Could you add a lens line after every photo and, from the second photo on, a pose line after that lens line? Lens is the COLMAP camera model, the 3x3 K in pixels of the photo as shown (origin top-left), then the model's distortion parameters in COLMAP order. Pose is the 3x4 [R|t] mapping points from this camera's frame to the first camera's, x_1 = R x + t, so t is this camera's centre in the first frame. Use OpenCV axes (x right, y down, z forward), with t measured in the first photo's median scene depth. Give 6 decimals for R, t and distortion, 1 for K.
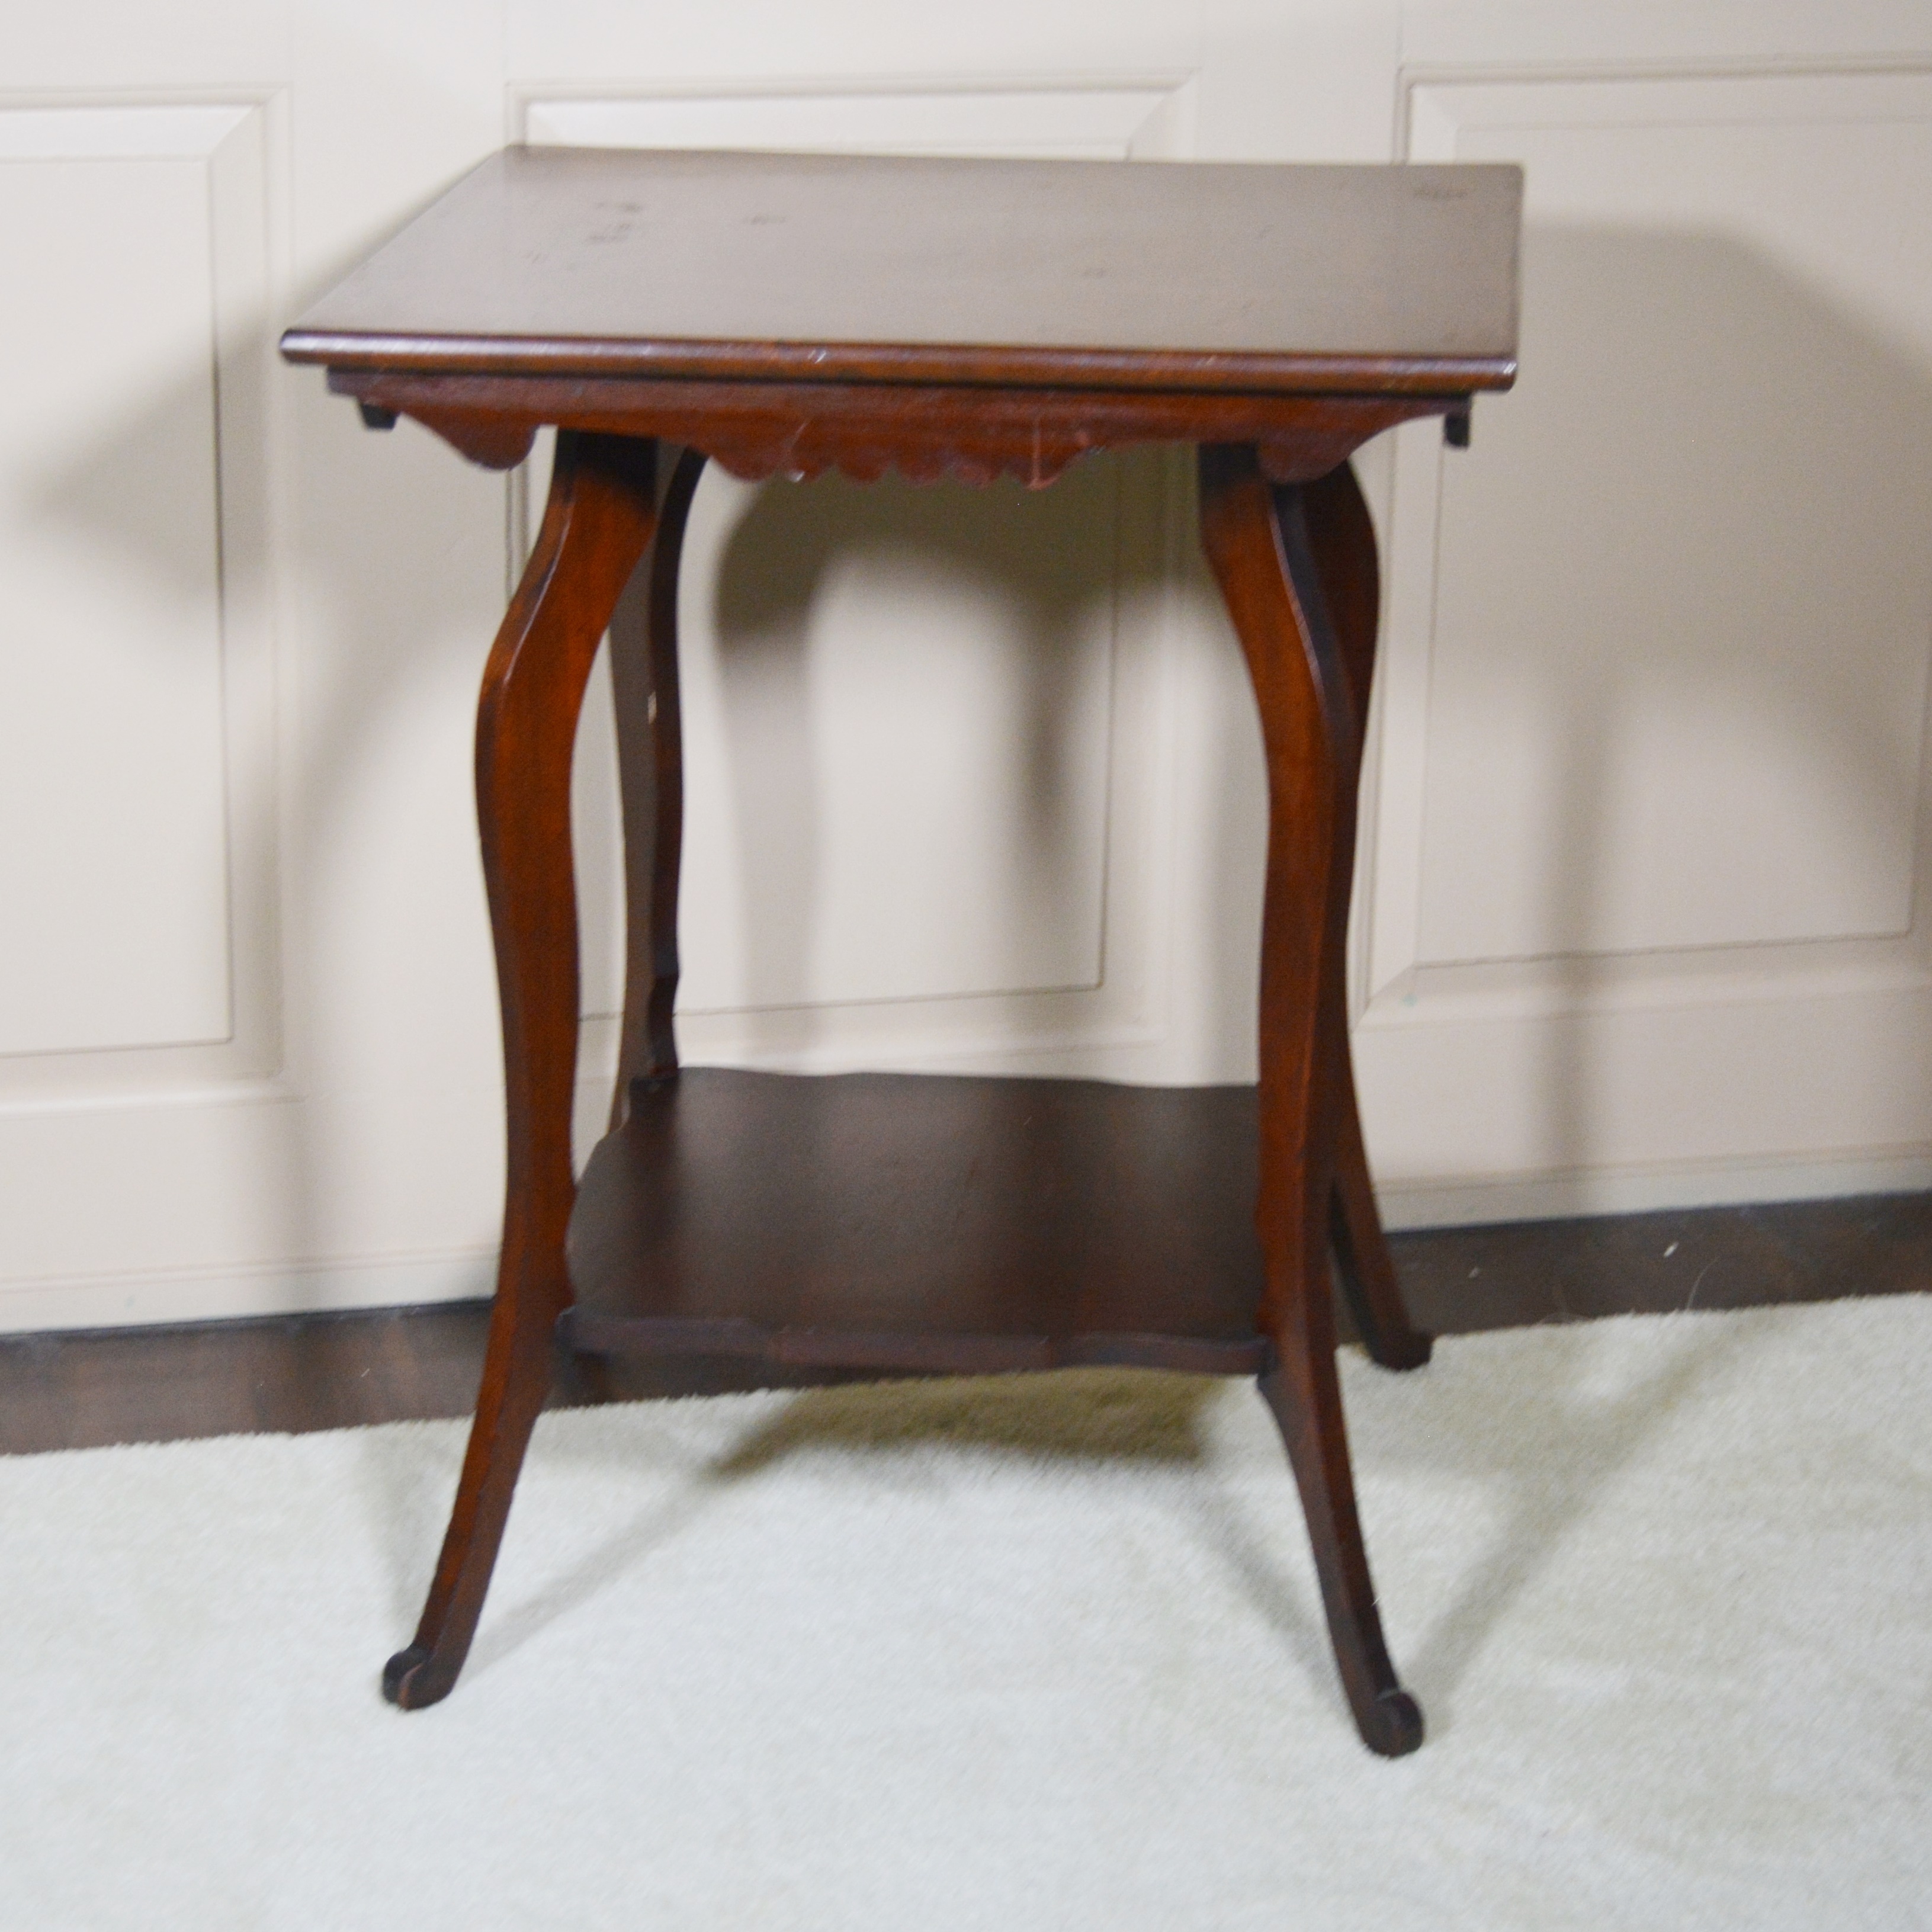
lens RADIAL K [[5584.7, 0, 966.0], [0, 5584.7, 966.0], [0, 0, 1]] dist [0.014084, -0.598483]
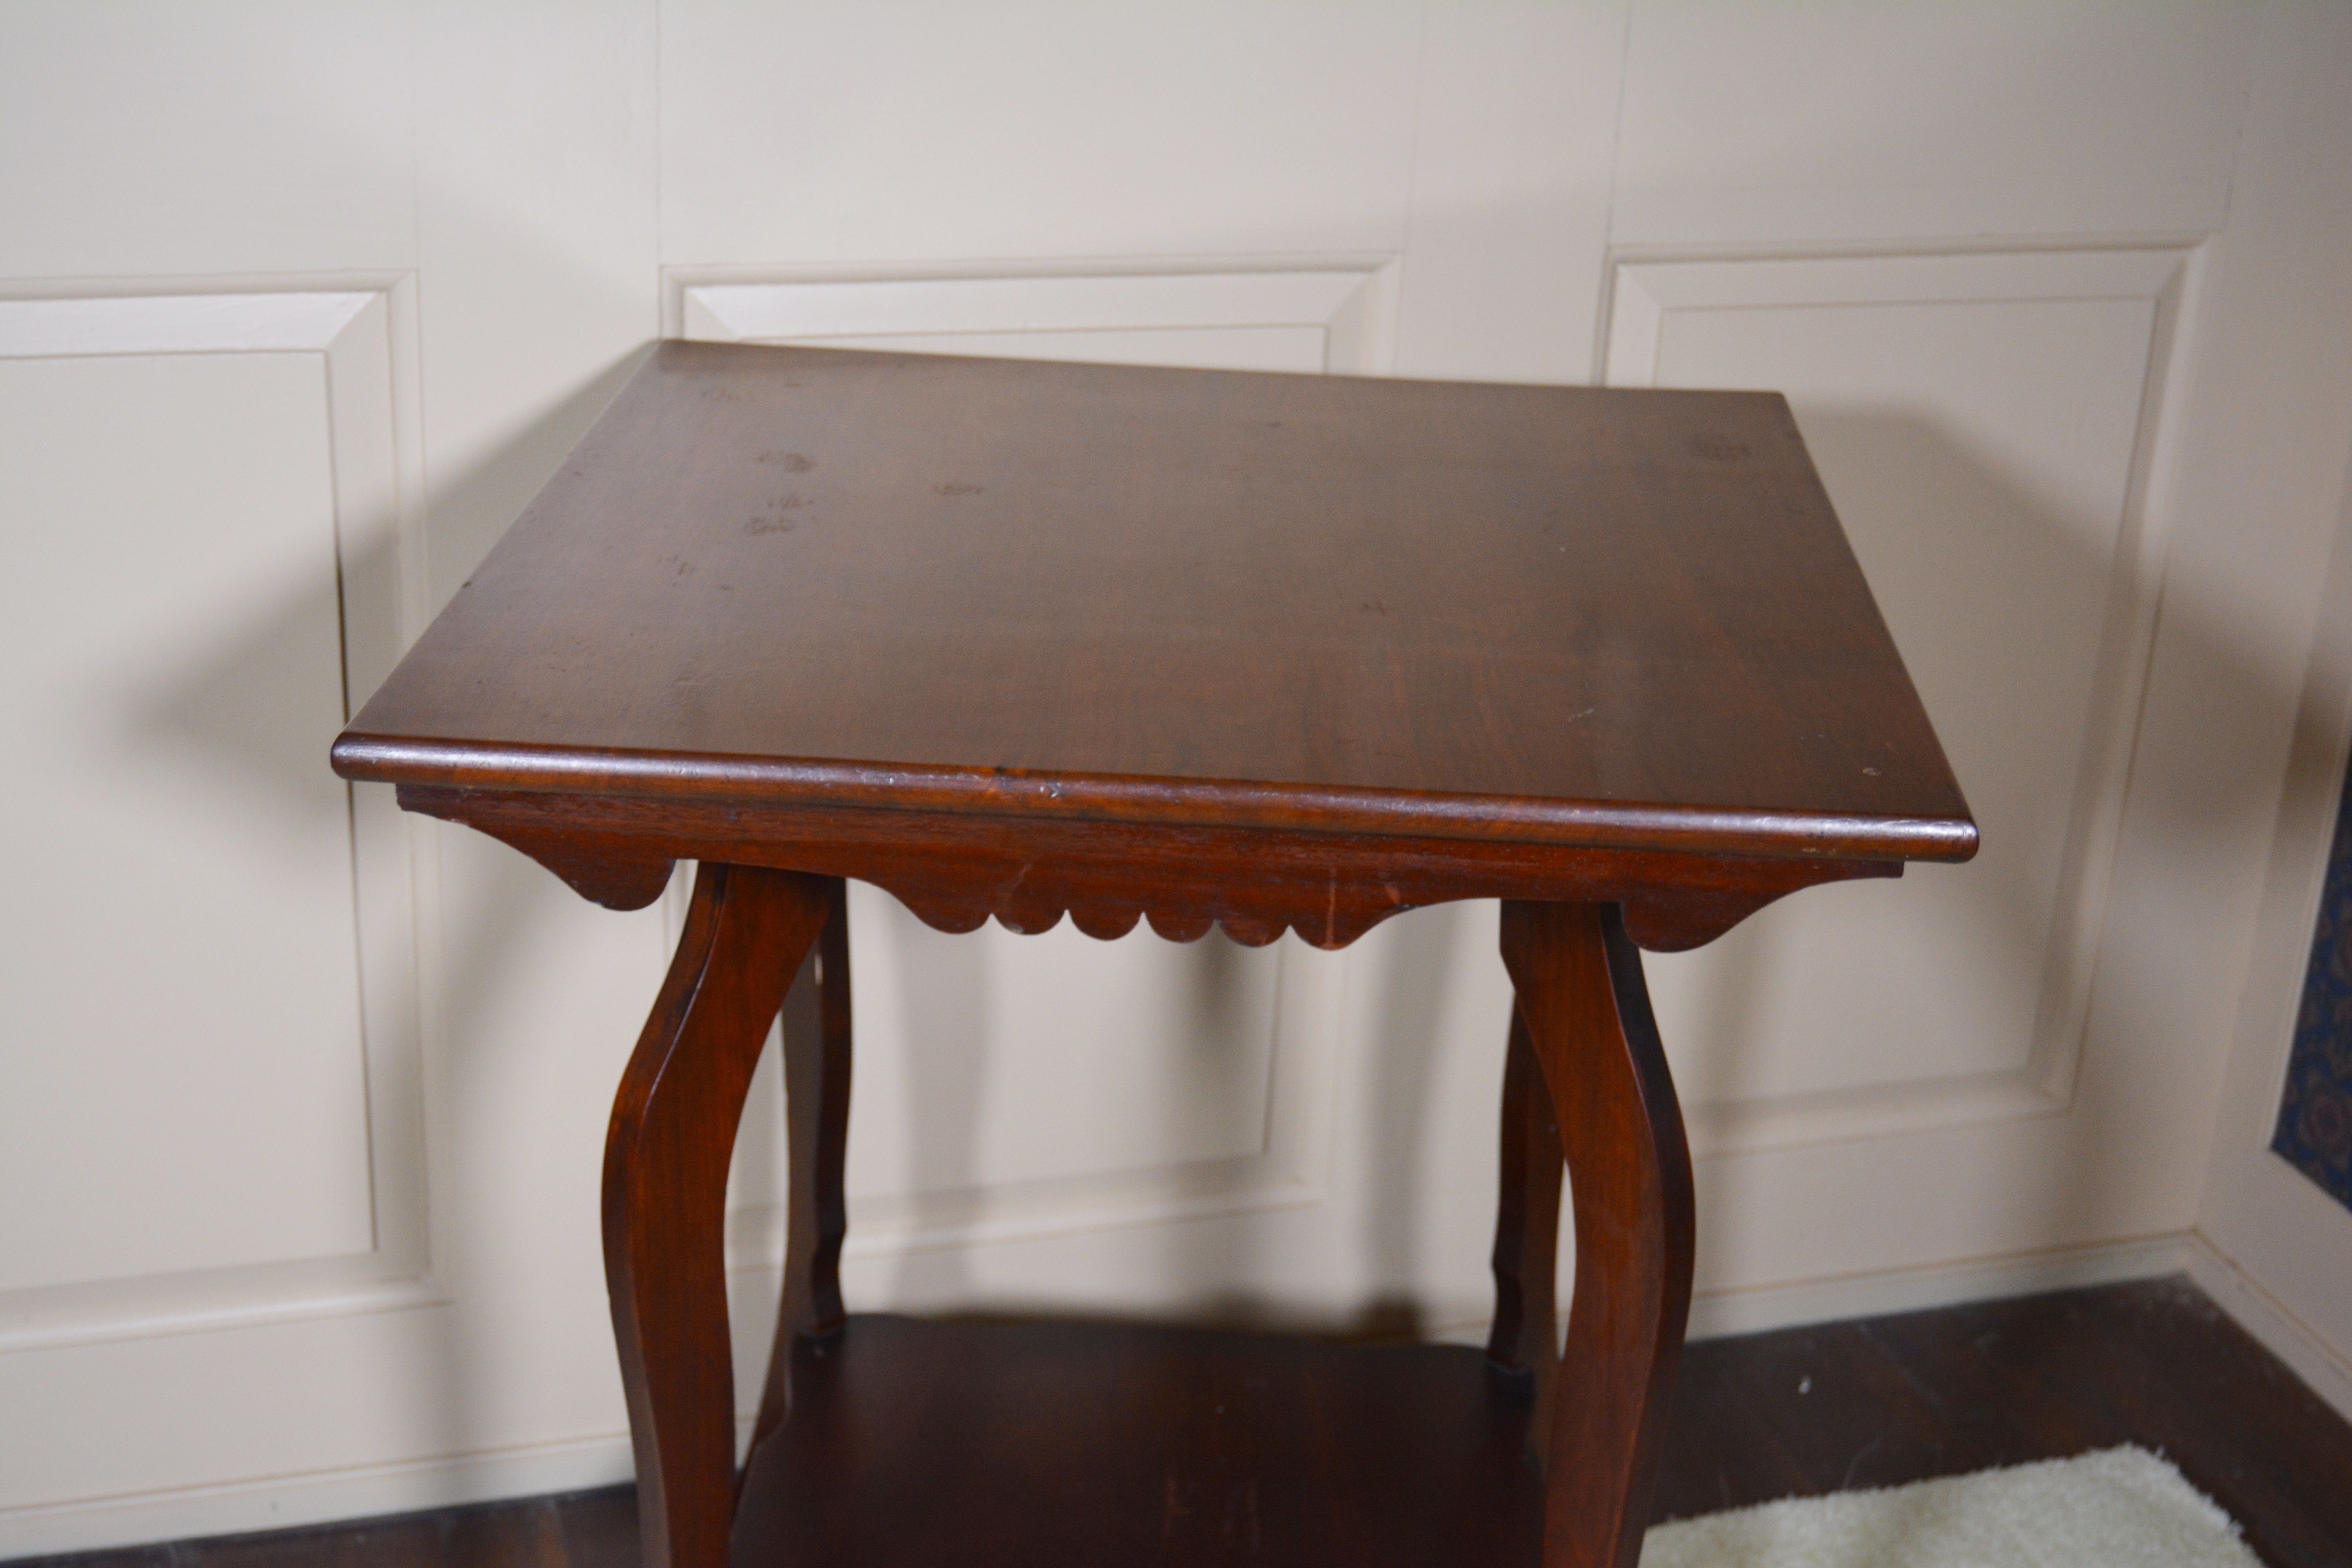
lens RADIAL K [[3239.2, 0, 1176.0], [0, 3239.2, 784.0], [0, 0, 1]] dist [-0.019423, -0.027640]
pose [[0.998147, 0.009343, 0.060127, -0.029252], [-0.014686, 0.995920, 0.089038, -0.121747], [-0.059050, -0.089756, 0.994212, 0.461275]]
